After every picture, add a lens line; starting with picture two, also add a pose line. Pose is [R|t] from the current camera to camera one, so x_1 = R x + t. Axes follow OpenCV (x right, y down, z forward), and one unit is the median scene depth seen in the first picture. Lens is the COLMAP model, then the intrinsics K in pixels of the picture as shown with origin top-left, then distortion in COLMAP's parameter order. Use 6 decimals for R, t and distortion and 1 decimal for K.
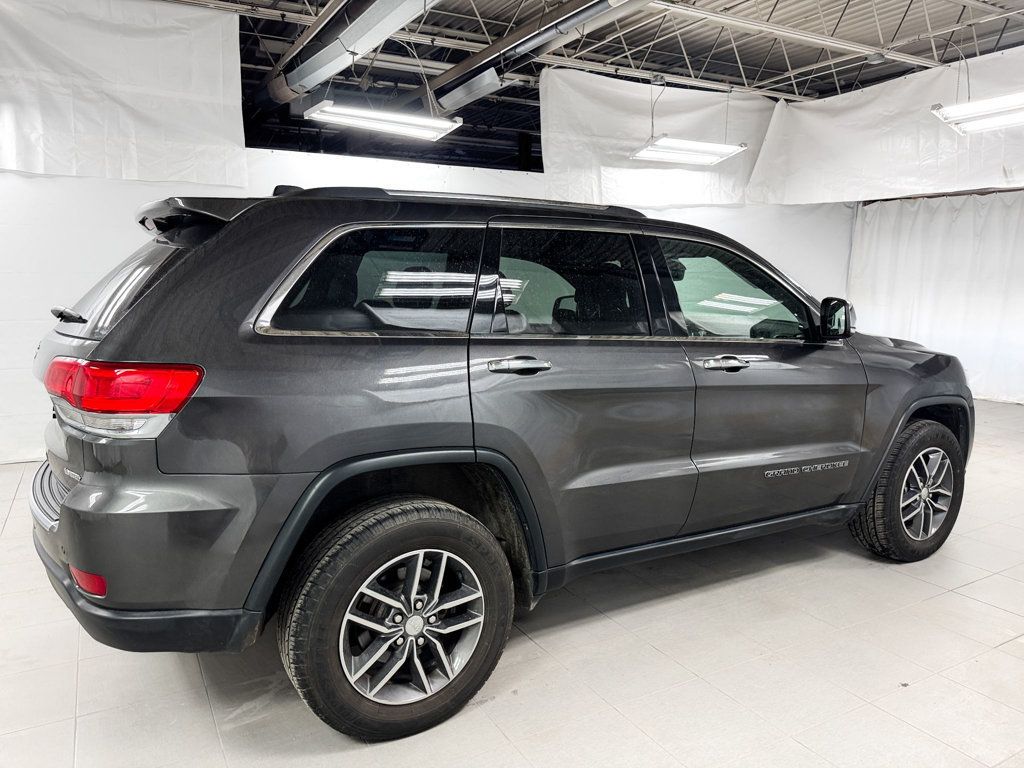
lens RADIAL K [[733.2, 0, 512.0], [0, 733.2, 384.0], [0, 0, 1]] dist [0.041067, -0.040989]
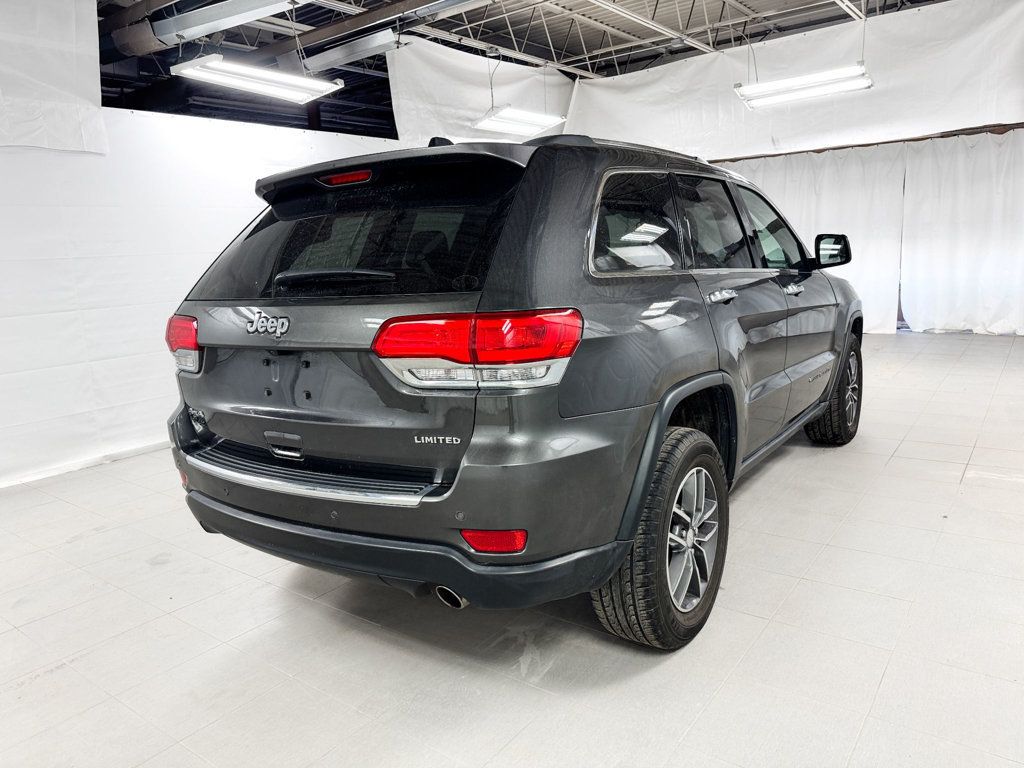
lens RADIAL K [[733.2, 0, 512.0], [0, 733.2, 384.0], [0, 0, 1]] dist [0.041067, -0.040989]
pose [[0.911641, -0.126159, 0.391146, -0.253218], [0.115871, 0.992010, 0.049899, 0.005160], [-0.394316, -0.000168, 0.918975, 0.032766]]
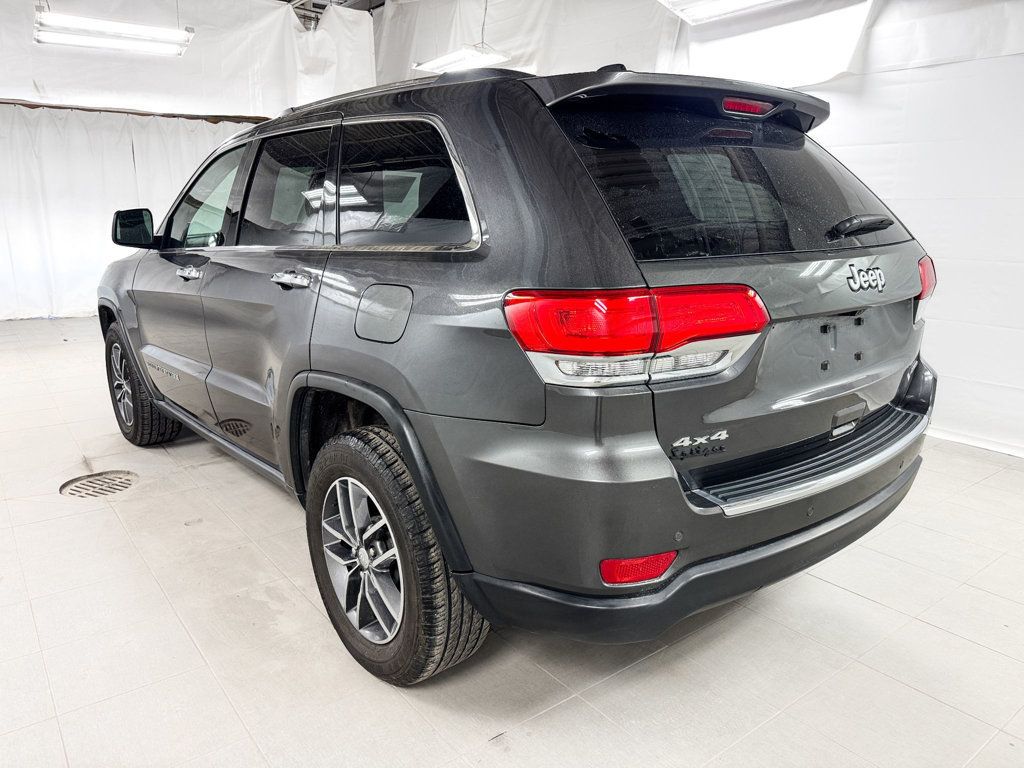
lens RADIAL K [[733.3, 0, 512.0], [0, 733.3, 384.0], [0, 0, 1]] dist [-0.002258, -0.001346]
pose [[-0.141993, -0.238109, 0.960803, -0.457242], [0.134487, 0.956997, 0.257041, -0.062027], [-0.980689, 0.165714, -0.103865, 0.501207]]
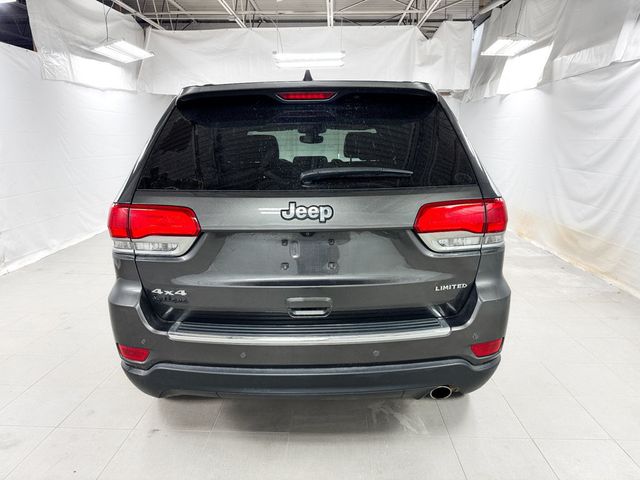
lens RADIAL K [[458.2, 0, 320.0], [0, 458.2, 240.0], [0, 0, 1]] dist [0.041067, -0.040989]
pose [[0.520460, -0.186685, 0.833228, -0.415311], [0.129447, 0.981780, 0.139112, -0.032830], [-0.844017, 0.035457, 0.535143, 0.220400]]
